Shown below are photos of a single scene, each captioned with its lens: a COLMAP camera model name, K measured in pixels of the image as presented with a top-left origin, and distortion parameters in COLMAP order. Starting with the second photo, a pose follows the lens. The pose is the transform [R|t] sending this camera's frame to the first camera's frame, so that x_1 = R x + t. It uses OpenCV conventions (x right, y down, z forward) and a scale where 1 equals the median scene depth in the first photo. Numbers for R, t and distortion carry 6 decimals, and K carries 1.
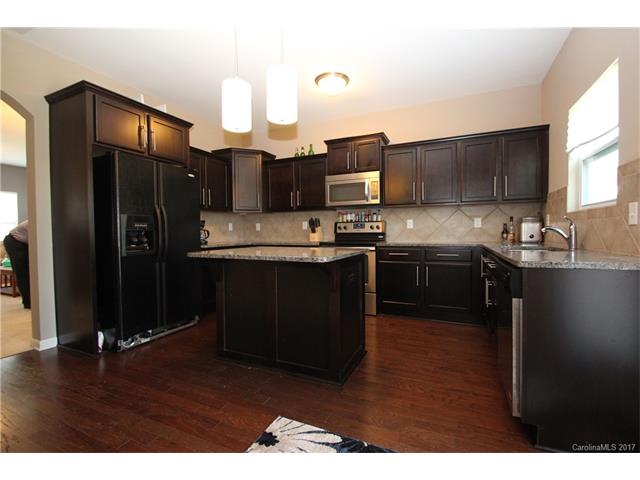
lens RADIAL K [[294.8, 0, 318.4], [0, 294.8, 236.9], [0, 0, 1]] dist [-0.007769, -0.000663]
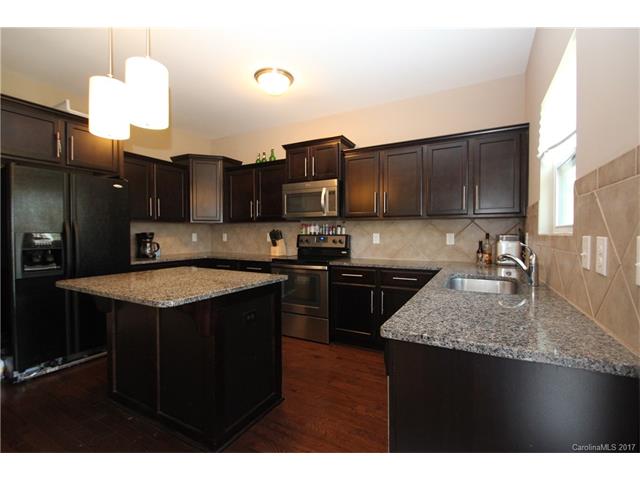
lens RADIAL K [[294.8, 0, 318.4], [0, 294.8, 236.9], [0, 0, 1]] dist [-0.007769, -0.000663]
pose [[0.997312, 0.009476, -0.072653, 0.208566], [-0.009929, 0.999933, -0.005877, -0.043058], [0.072592, 0.006583, 0.997340, 0.112942]]
